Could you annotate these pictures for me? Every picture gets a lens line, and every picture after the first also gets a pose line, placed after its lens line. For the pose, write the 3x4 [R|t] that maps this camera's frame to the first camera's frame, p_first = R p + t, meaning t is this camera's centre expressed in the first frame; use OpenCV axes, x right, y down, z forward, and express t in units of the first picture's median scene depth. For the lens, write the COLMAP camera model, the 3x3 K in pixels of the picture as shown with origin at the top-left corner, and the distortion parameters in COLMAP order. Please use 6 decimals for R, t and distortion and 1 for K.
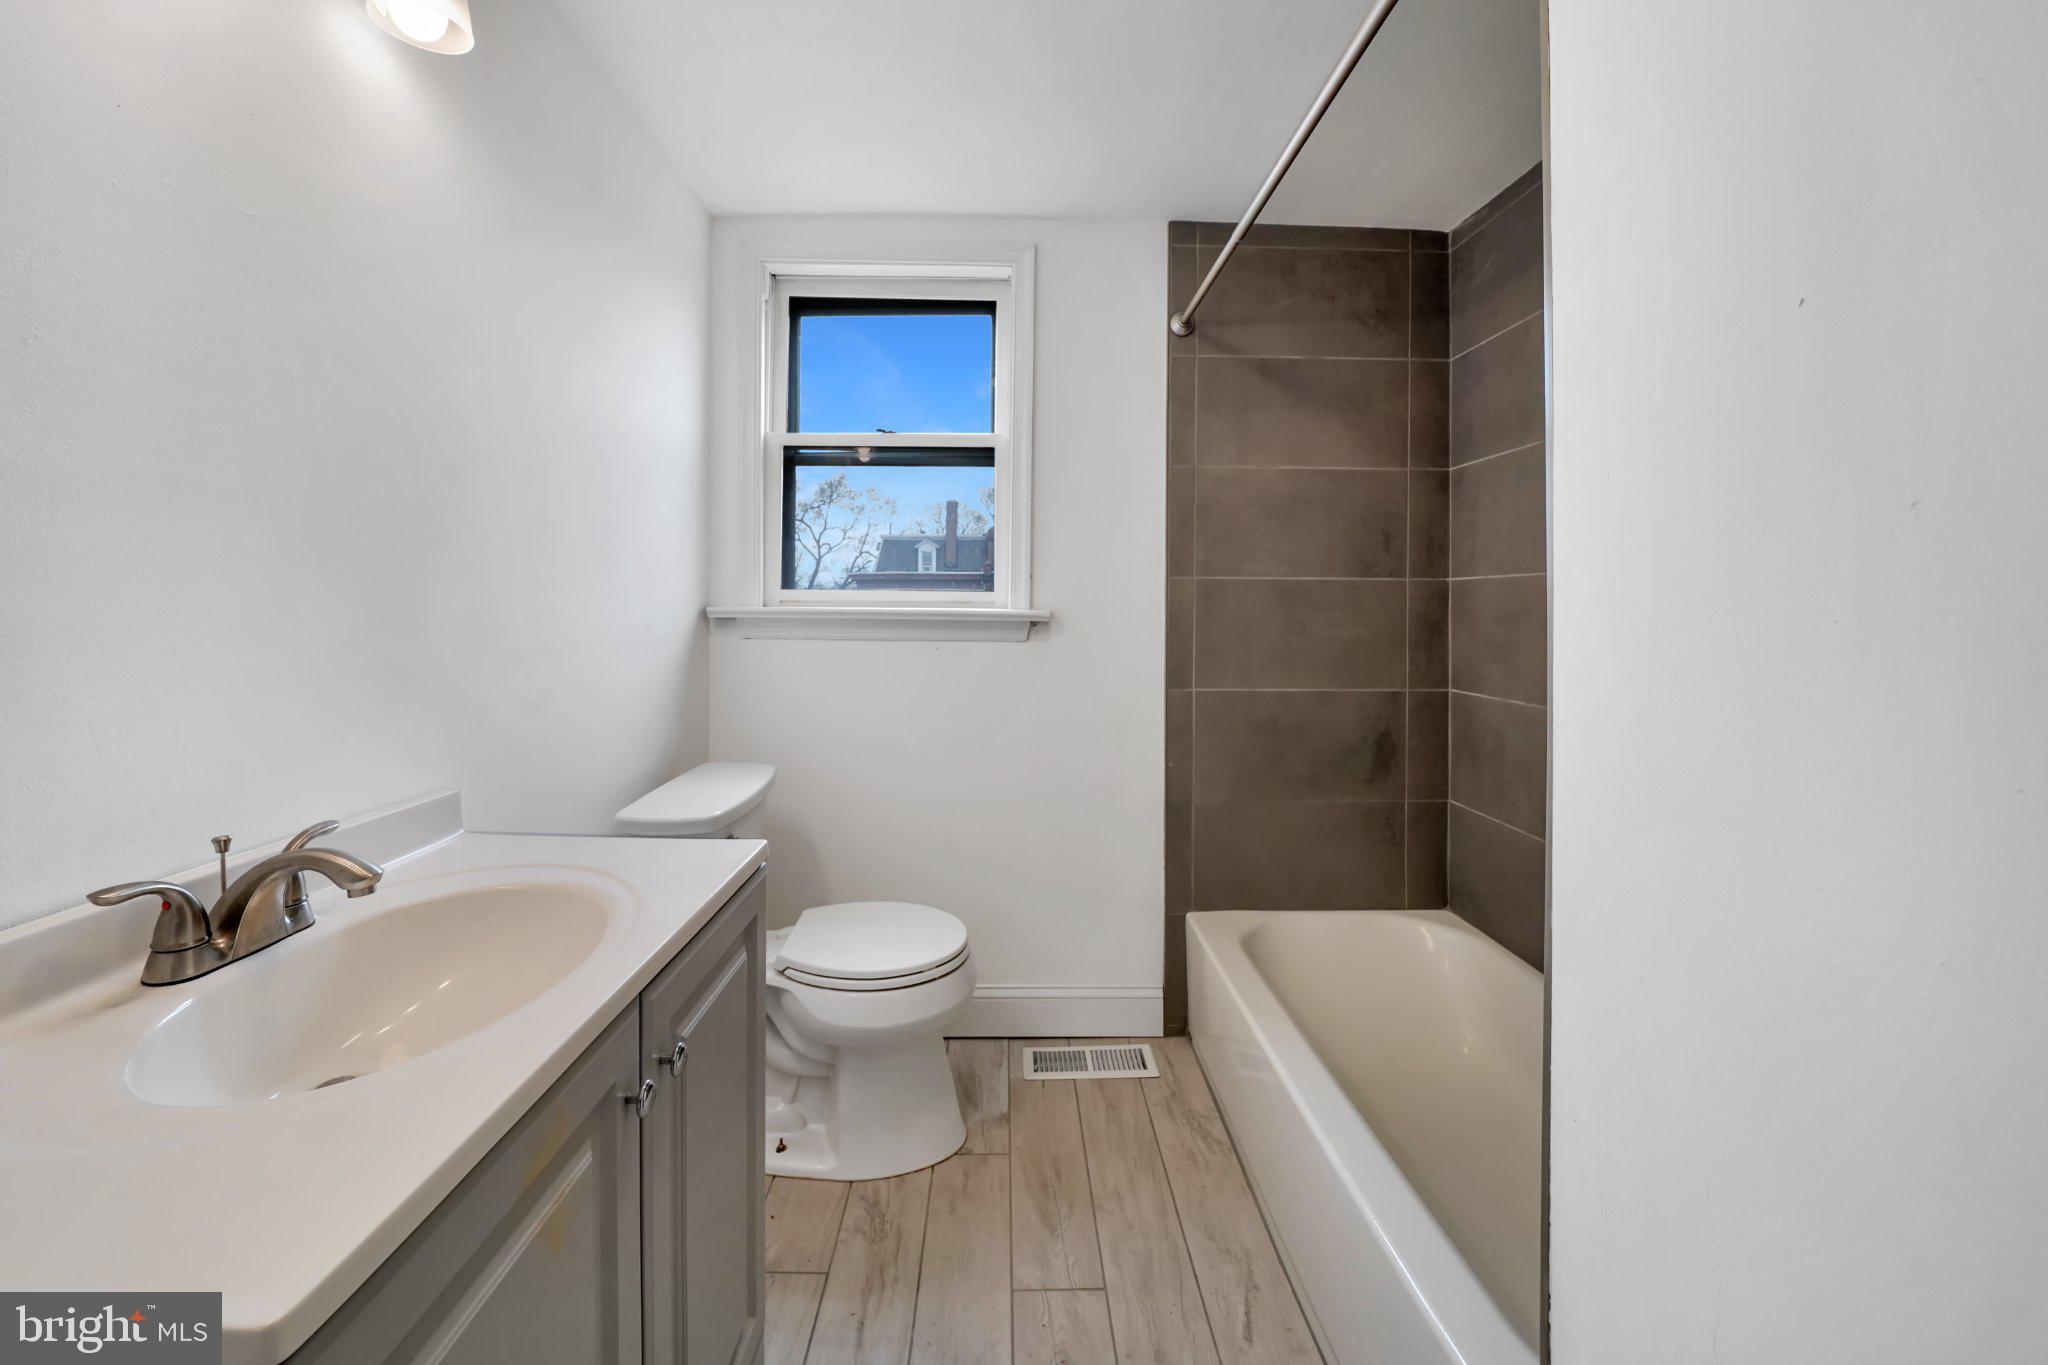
lens RADIAL K [[736.6, 0, 1021.5], [0, 736.6, 582.0], [0, 0, 1]] dist [-0.019667, 0.000183]
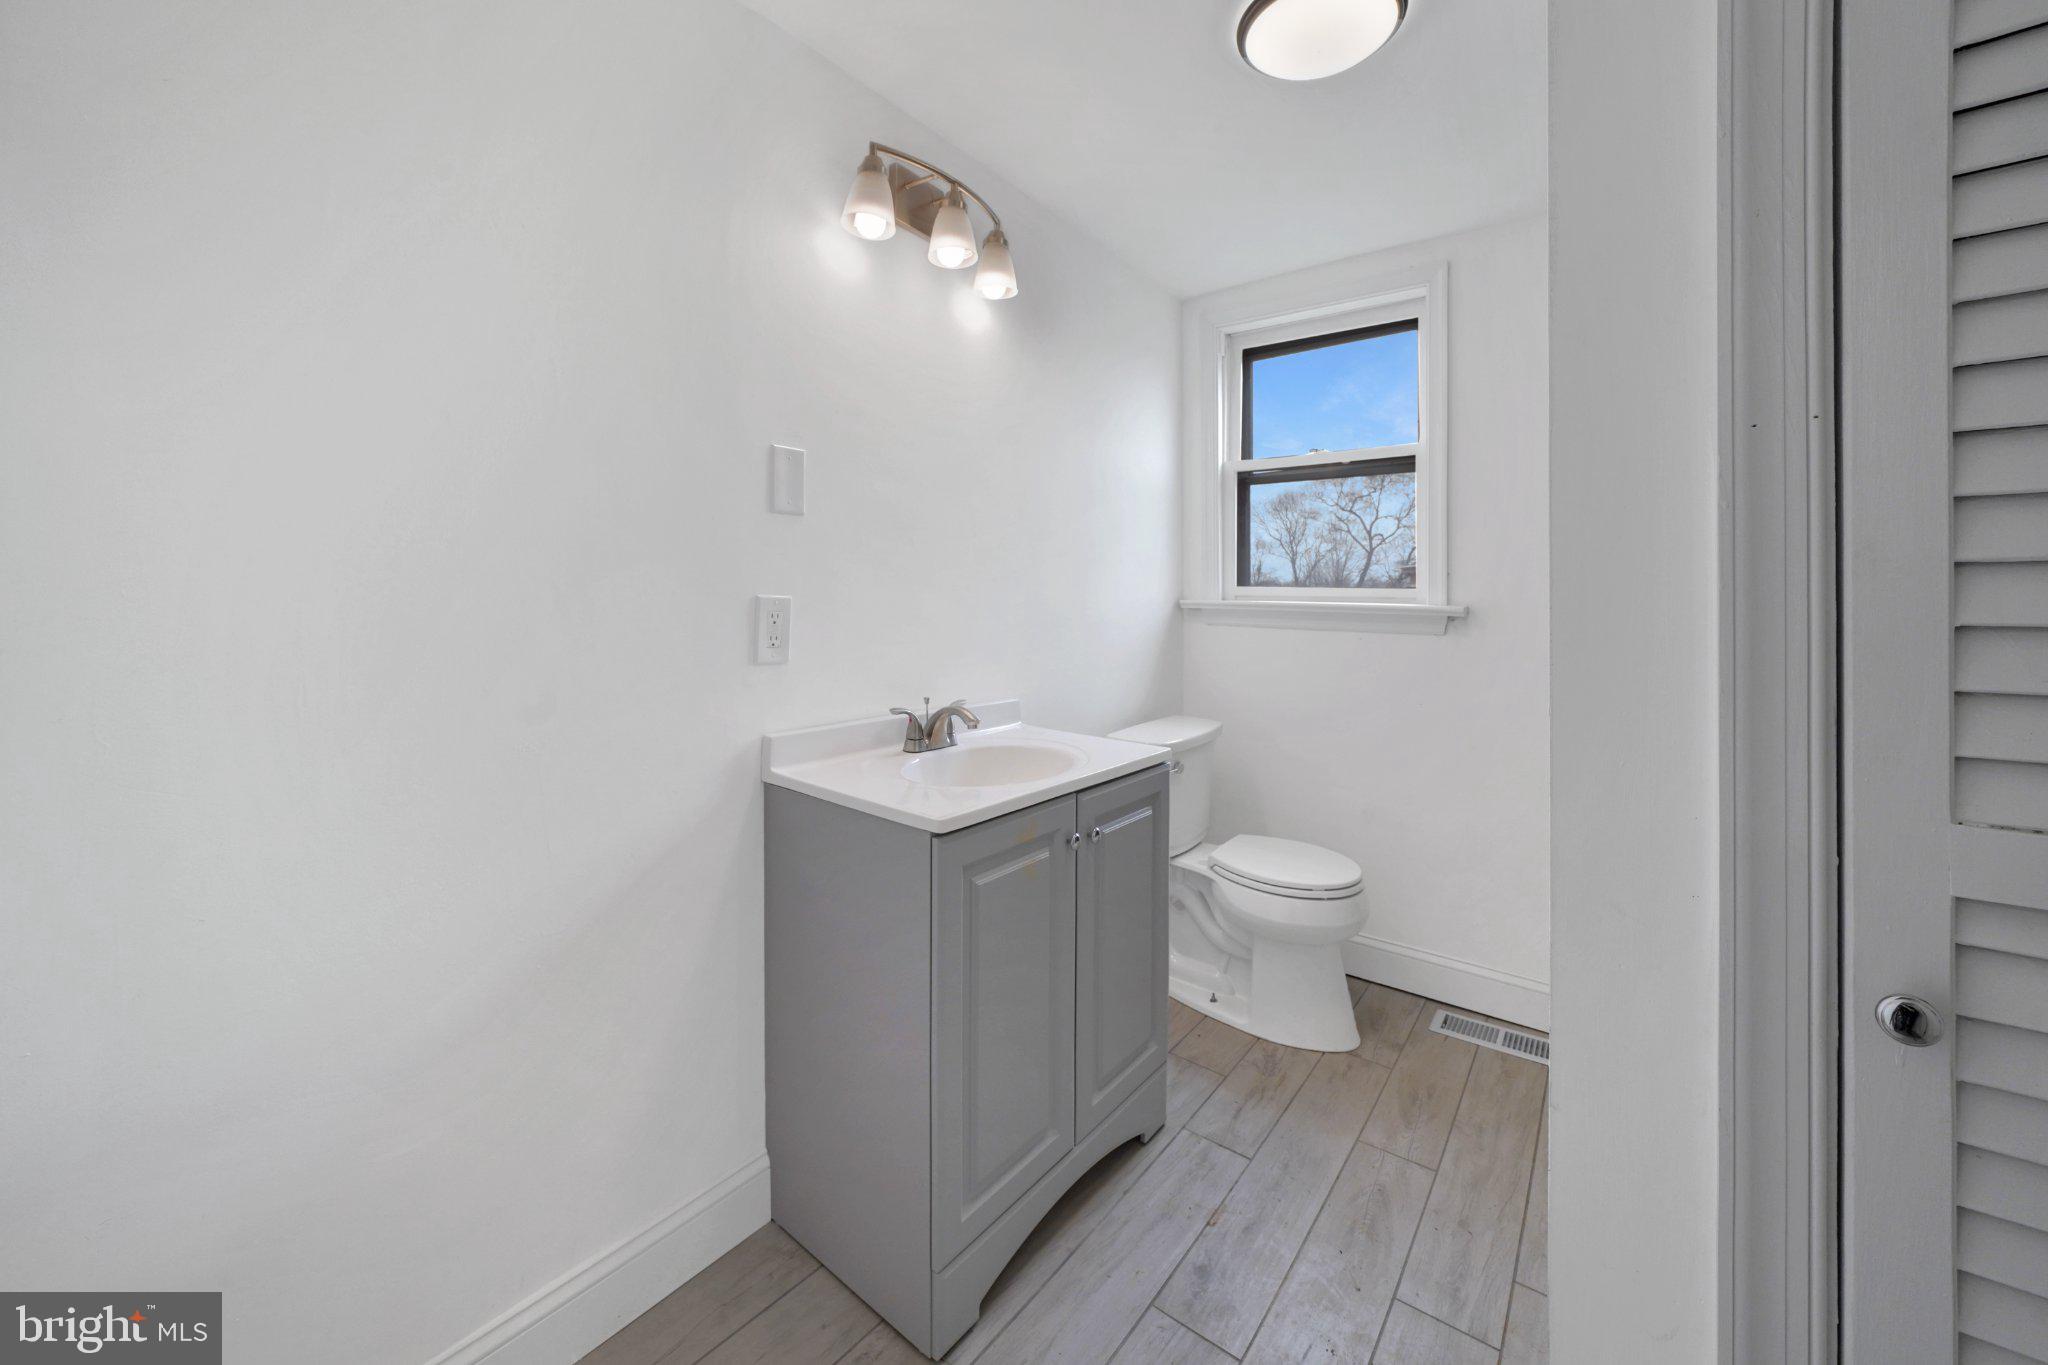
lens RADIAL K [[736.6, 0, 1021.5], [0, 736.6, 582.0], [0, 0, 1]] dist [-0.019667, 0.000183]
pose [[0.763262, -0.008101, -0.646038, 0.283289], [0.010673, 0.999943, 0.000071, -0.002889], [0.646001, -0.006950, 0.763305, -0.265492]]
